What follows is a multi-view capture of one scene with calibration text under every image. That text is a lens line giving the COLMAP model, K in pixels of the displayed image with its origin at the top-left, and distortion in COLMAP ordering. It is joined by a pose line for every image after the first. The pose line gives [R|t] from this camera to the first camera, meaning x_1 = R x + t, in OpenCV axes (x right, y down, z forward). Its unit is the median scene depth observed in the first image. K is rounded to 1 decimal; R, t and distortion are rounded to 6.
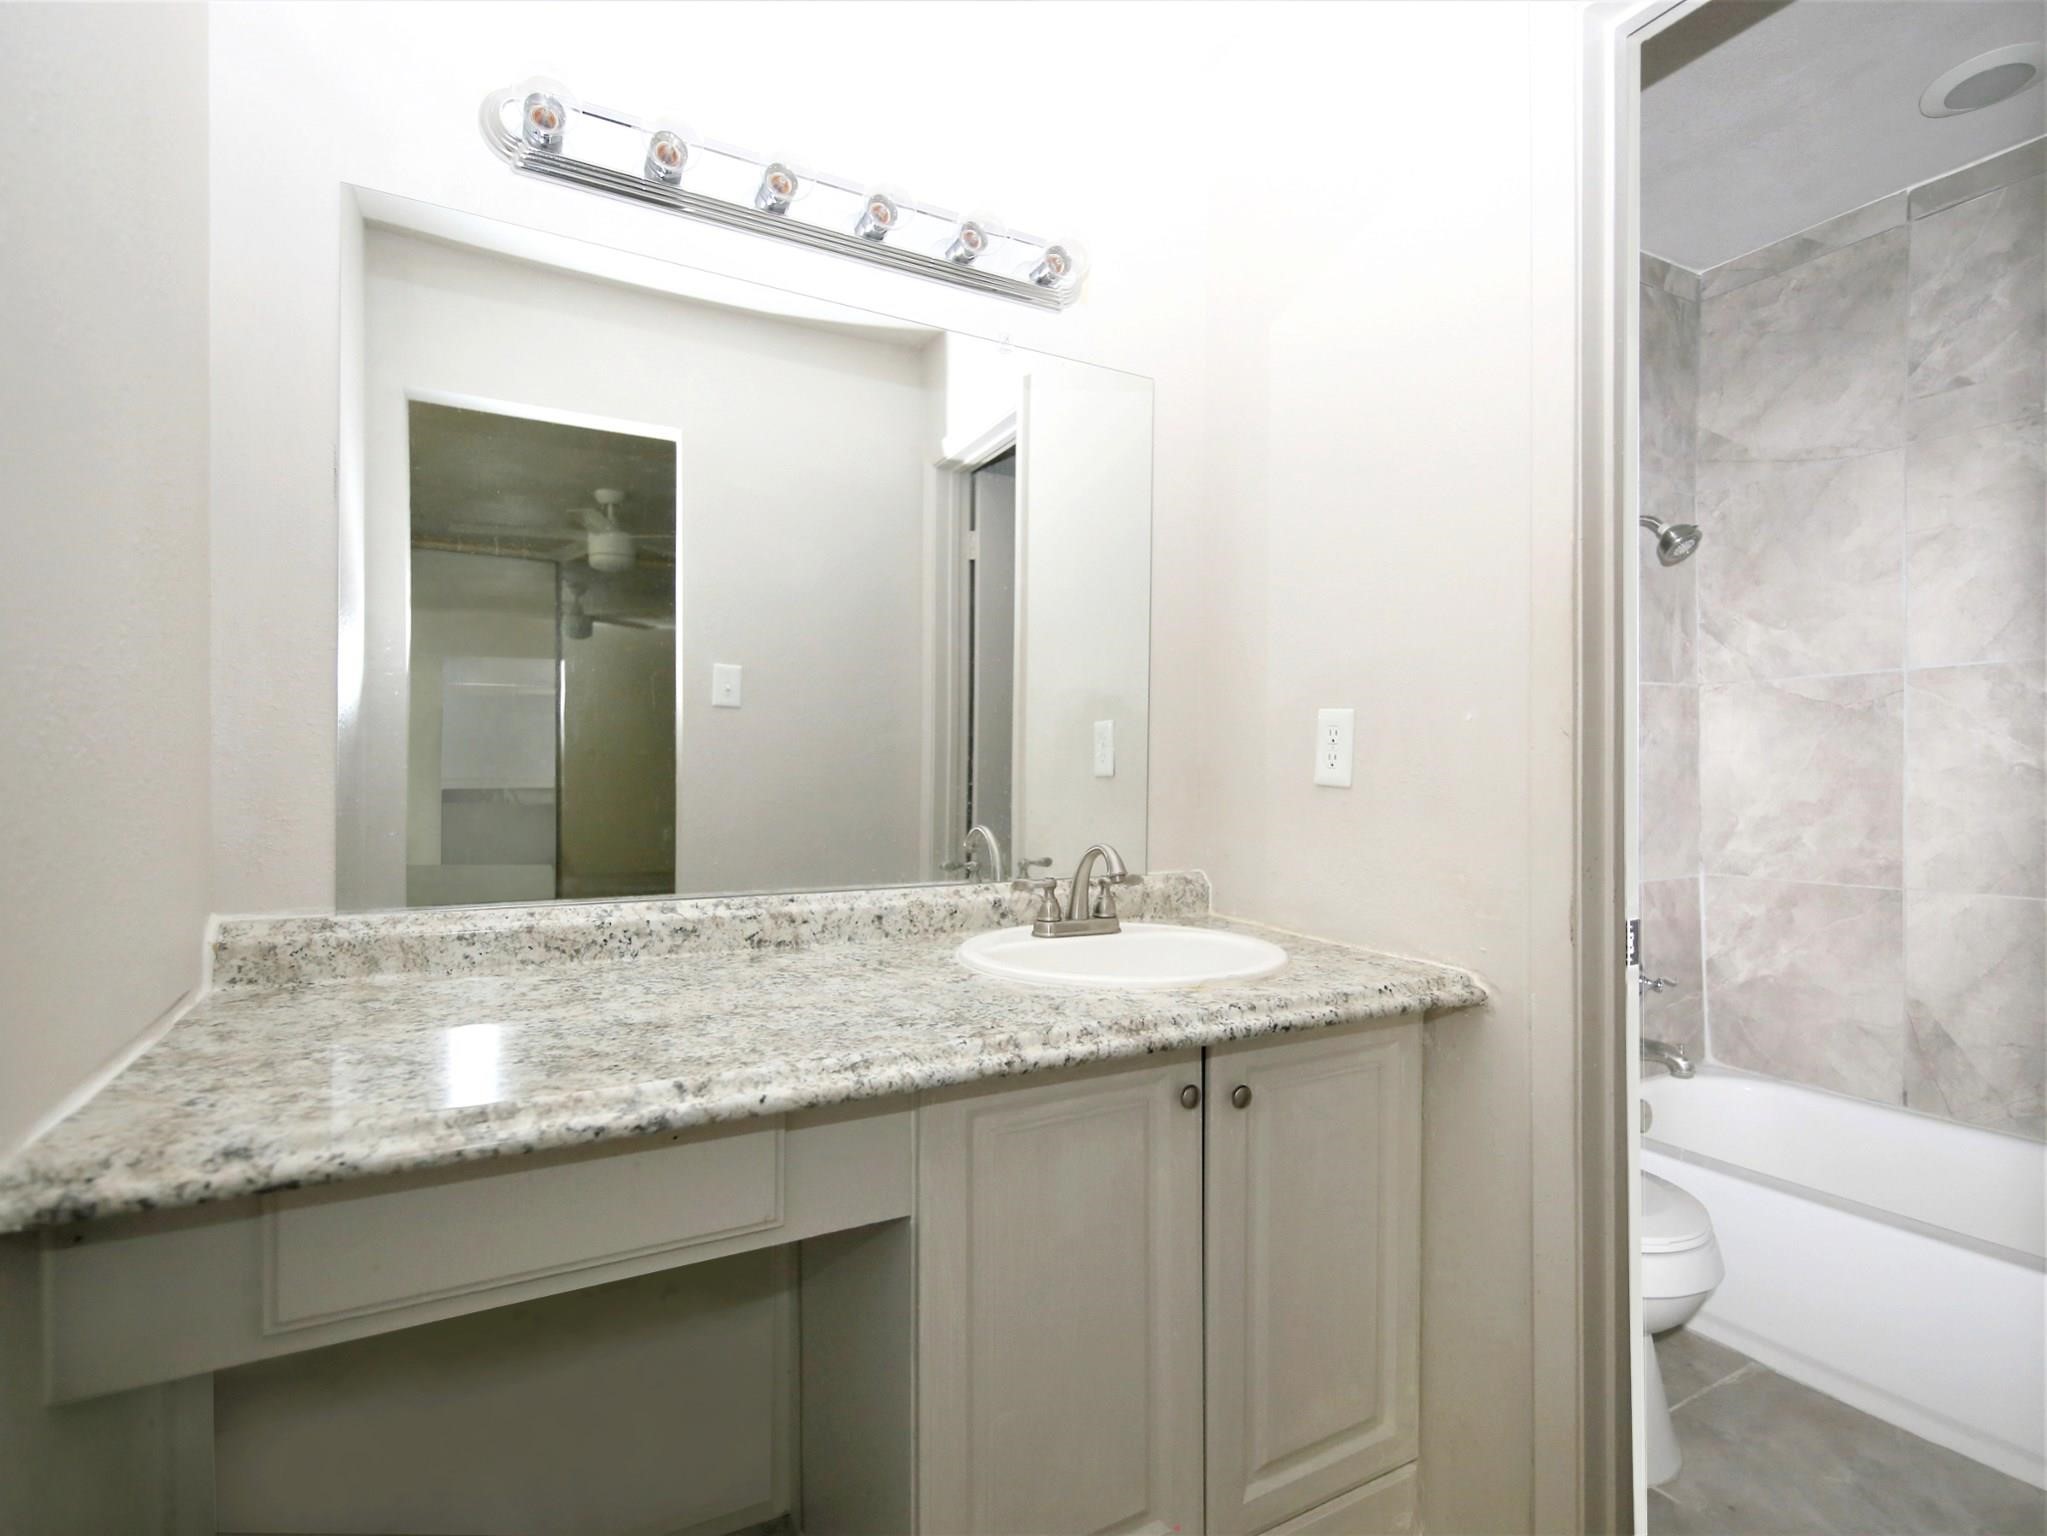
lens RADIAL K [[1040.2, 0, 1037.1], [0, 1040.2, 785.5], [0, 0, 1]] dist [0.004844, -0.005516]
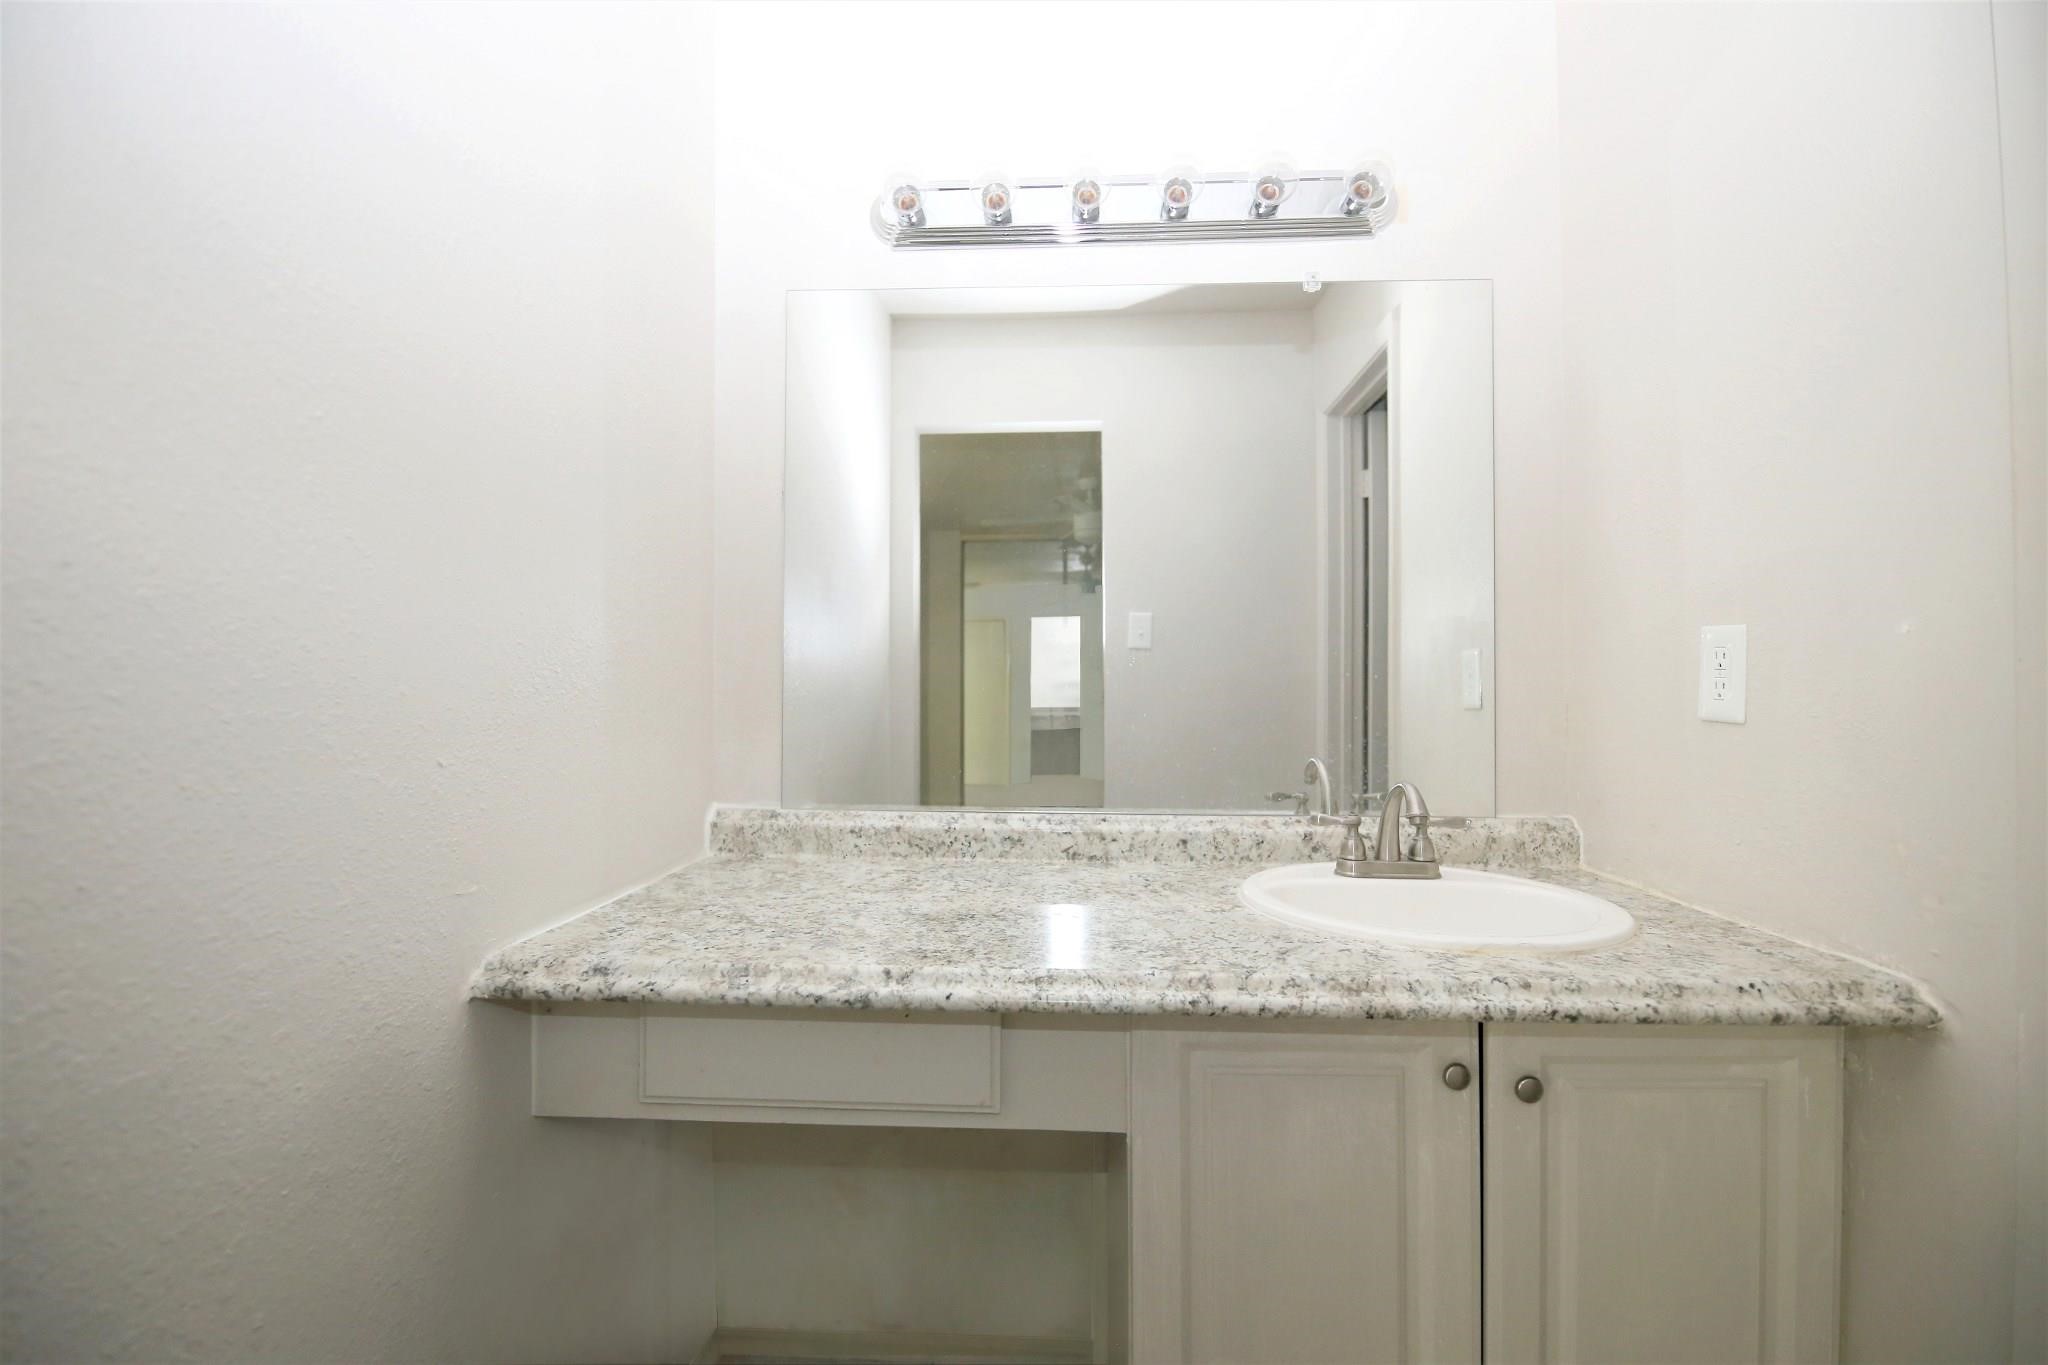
lens RADIAL K [[896.0, 0, 1020.2], [0, 896.0, 685.8], [0, 0, 1]] dist [-0.012411, -0.004839]
pose [[0.842097, -0.012118, -0.539191, 0.235481], [-0.005159, 0.999521, -0.030520, -0.004565], [0.539302, 0.028483, 0.841631, 0.153459]]
